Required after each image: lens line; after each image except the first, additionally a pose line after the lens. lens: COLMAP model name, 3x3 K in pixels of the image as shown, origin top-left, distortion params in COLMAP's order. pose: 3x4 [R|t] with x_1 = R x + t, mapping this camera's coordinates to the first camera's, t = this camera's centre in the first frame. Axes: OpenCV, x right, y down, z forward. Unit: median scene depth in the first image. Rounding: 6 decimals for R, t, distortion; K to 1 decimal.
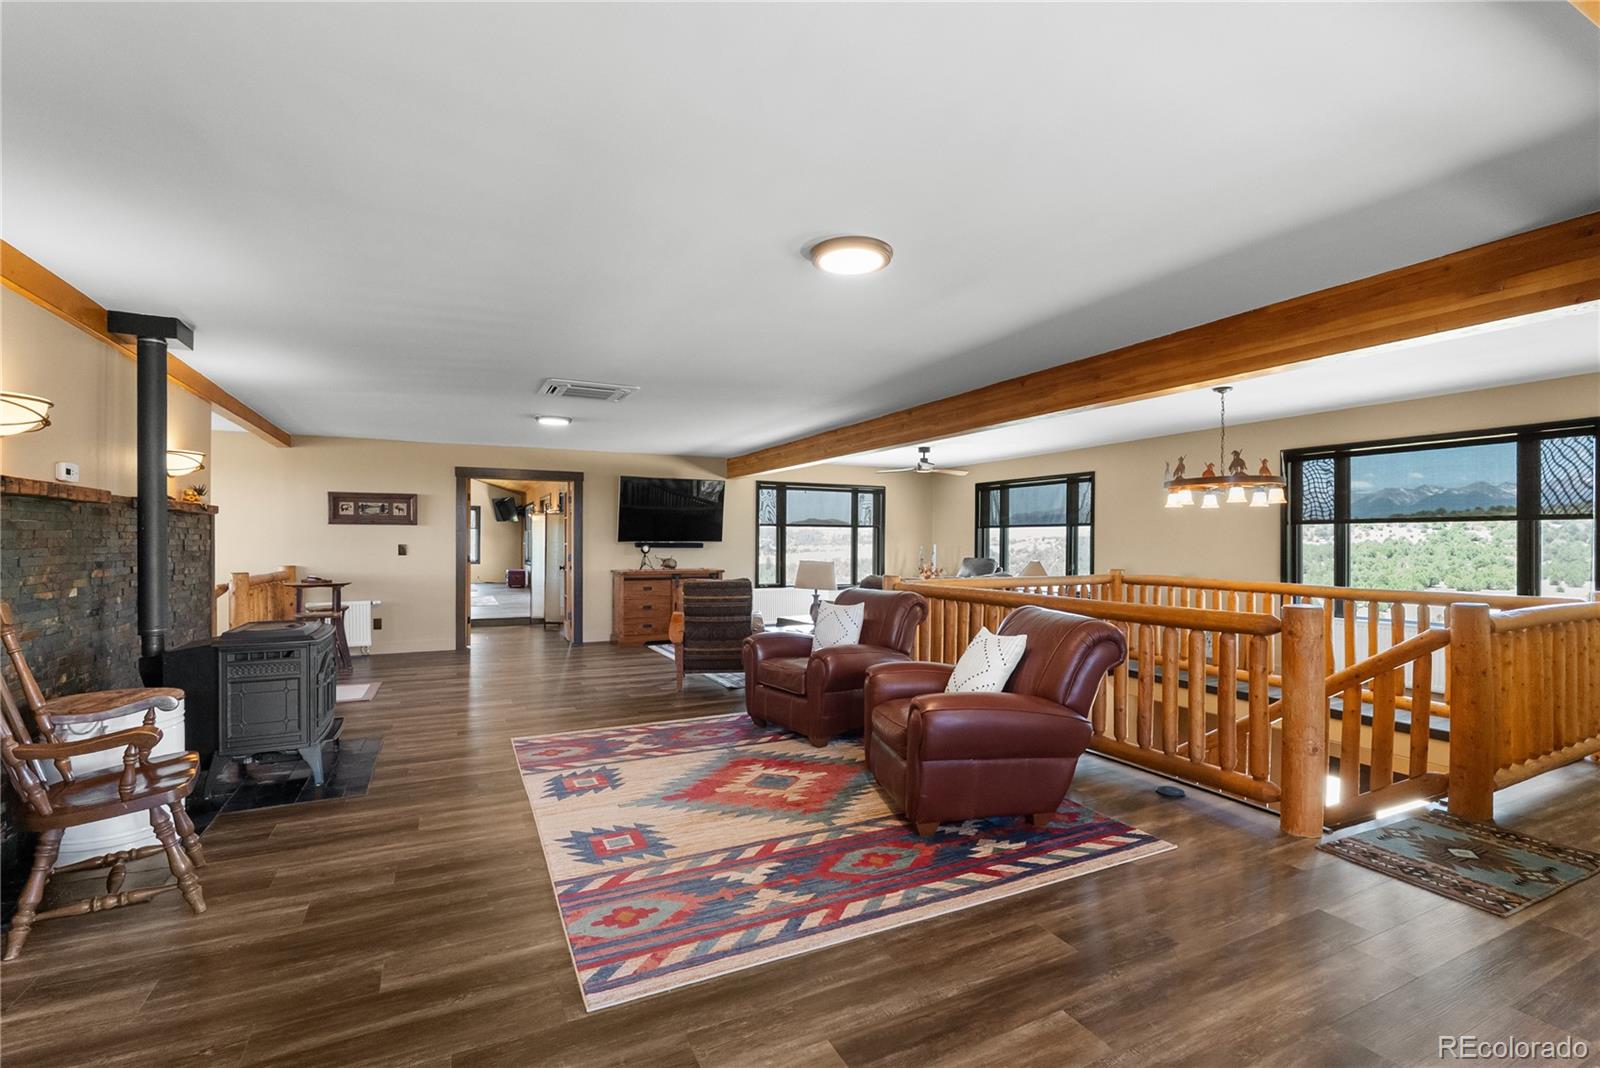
lens RADIAL K [[718.7, 0, 800.9], [0, 718.7, 541.6], [0, 0, 1]] dist [-0.002441, 0.000138]
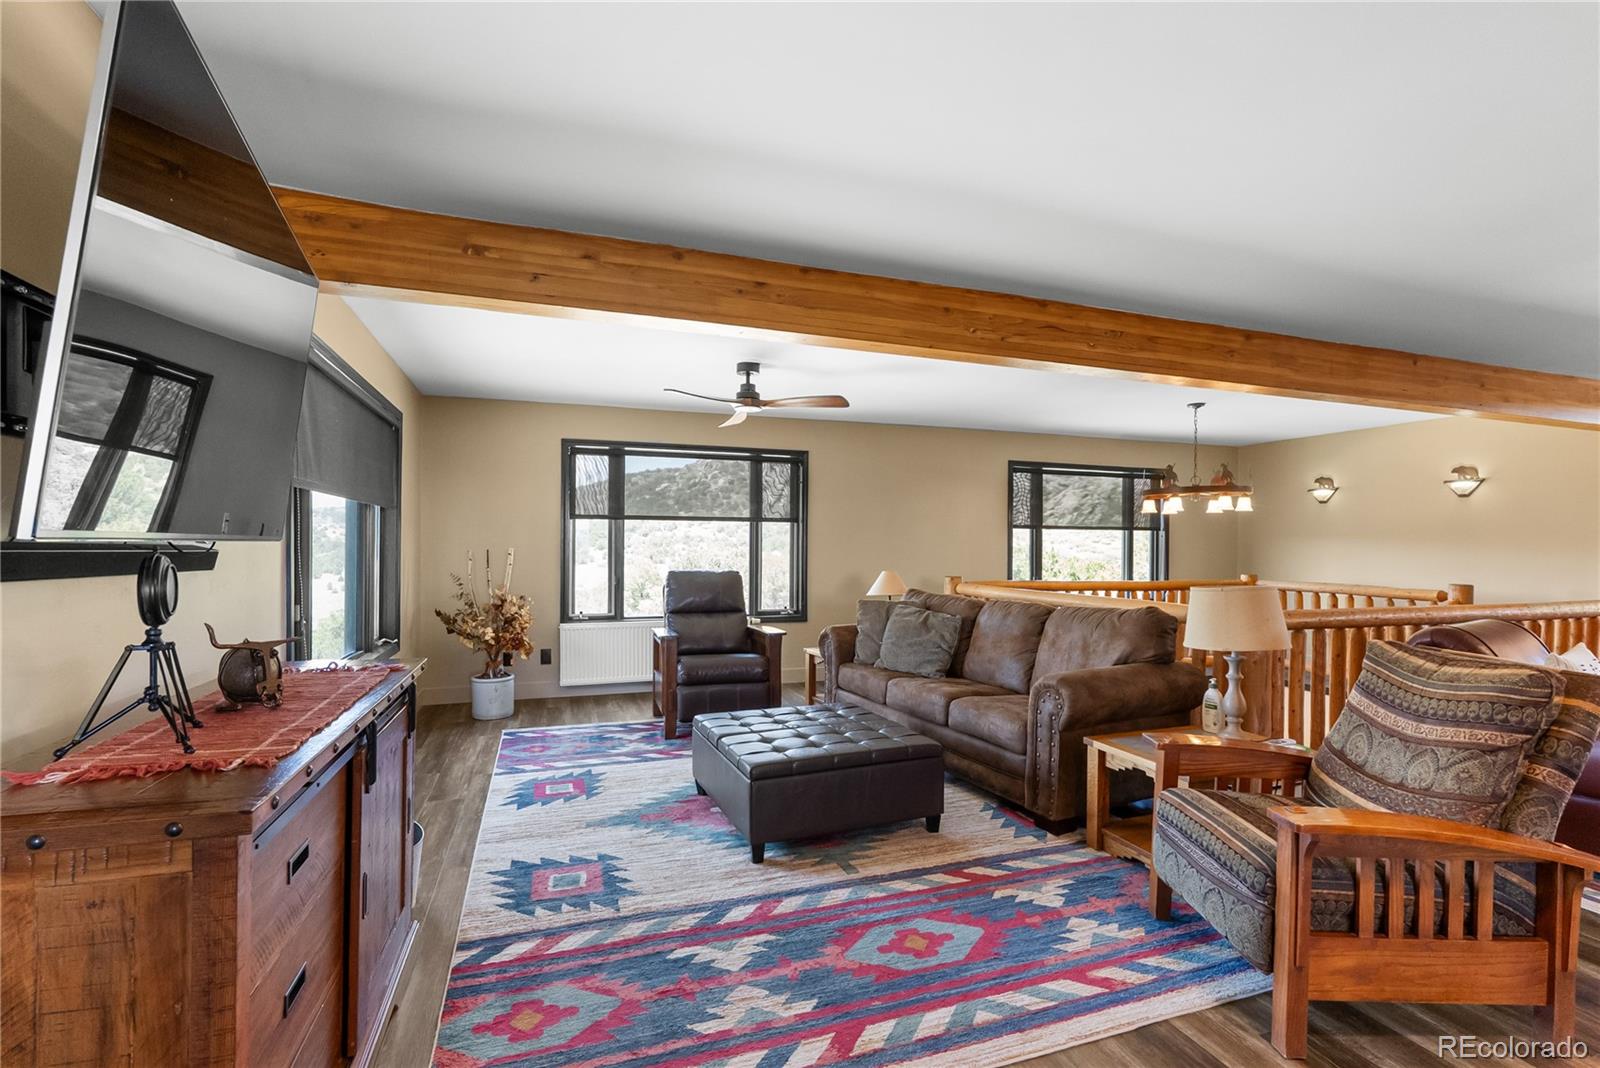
lens RADIAL K [[718.7, 0, 800.9], [0, 718.7, 541.6], [0, 0, 1]] dist [-0.002441, 0.000138]
pose [[0.117281, 0.001473, 0.993098, -0.665178], [-0.003758, 0.999992, -0.001040, -0.001371], [-0.993092, -0.003610, 0.117285, 1.713794]]
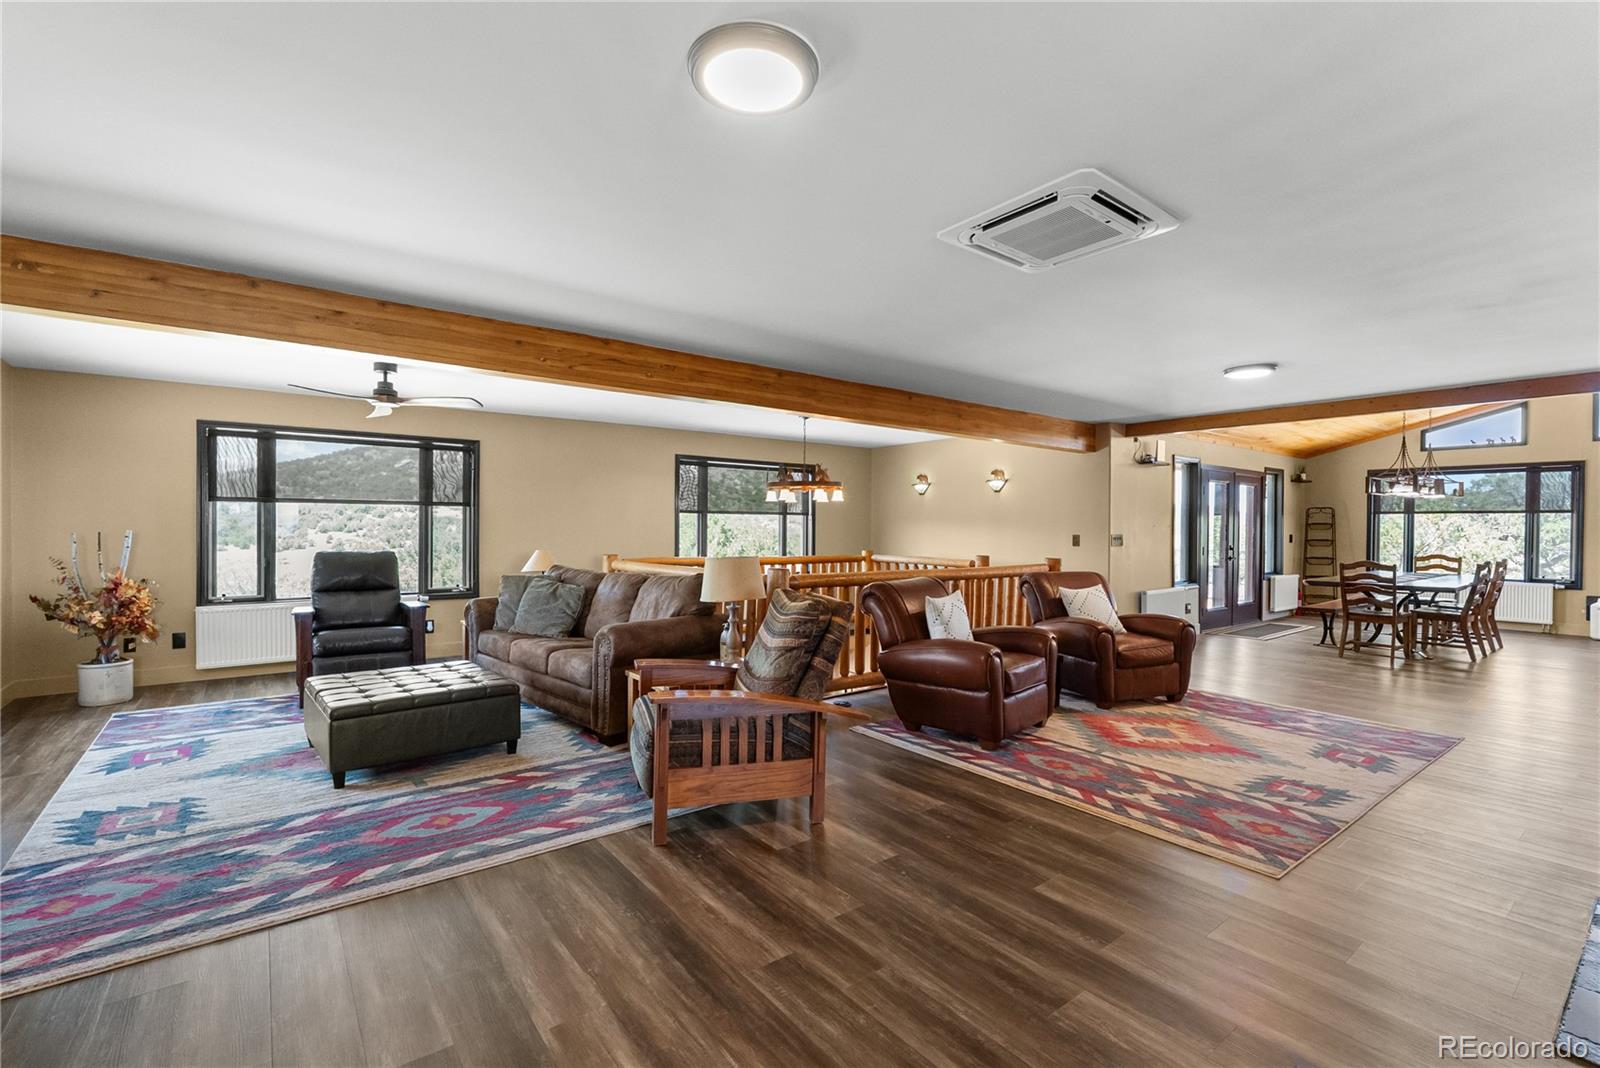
lens RADIAL K [[711.6, 0, 803.3], [0, 711.6, 530.1], [0, 0, 1]] dist [-0.002561, 0.000178]
pose [[-0.198803, -0.007254, 0.980013, -0.883249], [-0.004239, 0.999970, 0.006542, -0.003004], [-0.980030, -0.002854, -0.198827, 1.490679]]
